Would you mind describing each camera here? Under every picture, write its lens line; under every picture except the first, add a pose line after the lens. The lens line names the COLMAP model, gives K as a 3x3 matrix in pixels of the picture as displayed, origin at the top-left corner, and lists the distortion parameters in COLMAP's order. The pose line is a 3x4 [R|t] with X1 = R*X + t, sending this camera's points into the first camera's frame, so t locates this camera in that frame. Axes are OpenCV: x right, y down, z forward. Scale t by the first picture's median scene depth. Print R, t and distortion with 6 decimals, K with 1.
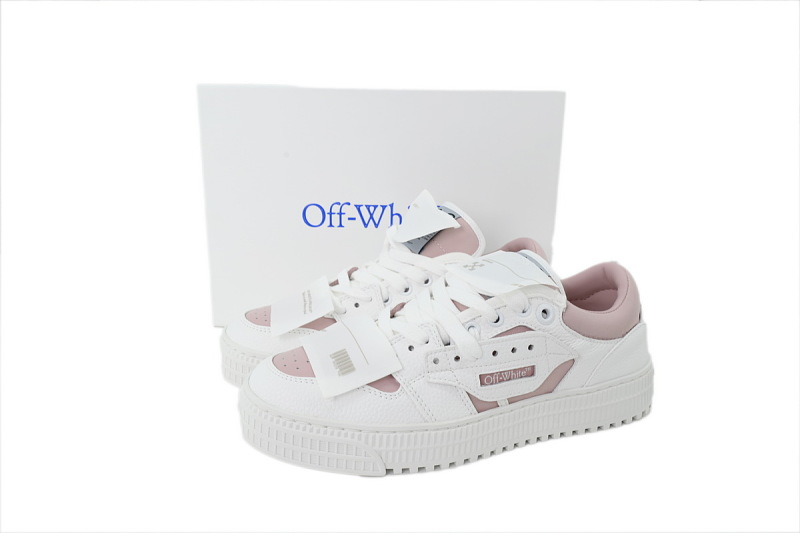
lens RADIAL K [[570.9, 0, 400.0], [0, 570.9, 266.5], [0, 0, 1]] dist [0.002047, 0.000374]
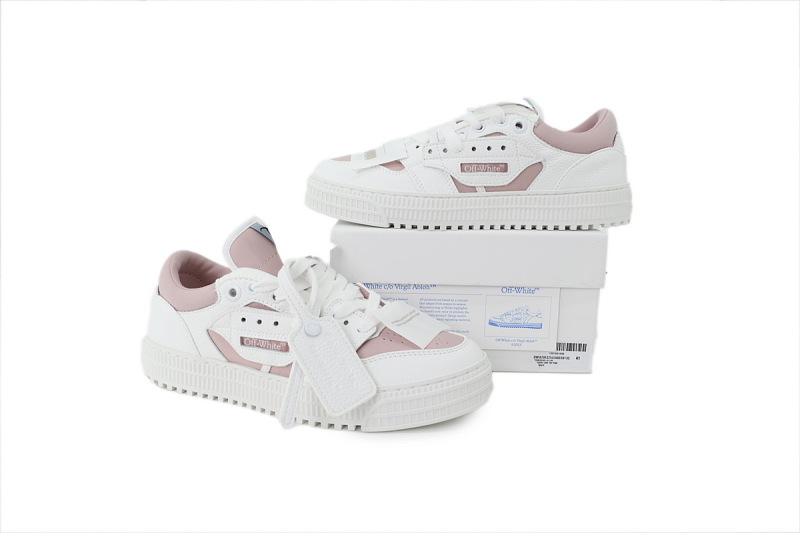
lens RADIAL K [[570.9, 0, 400.0], [0, 570.9, 266.5], [0, 0, 1]] dist [0.002047, 0.000374]
pose [[0.946087, 0.078483, -0.314260, 0.449234], [-0.080909, 0.996707, 0.005338, 0.438348], [0.313645, 0.020376, 0.949322, -0.352159]]
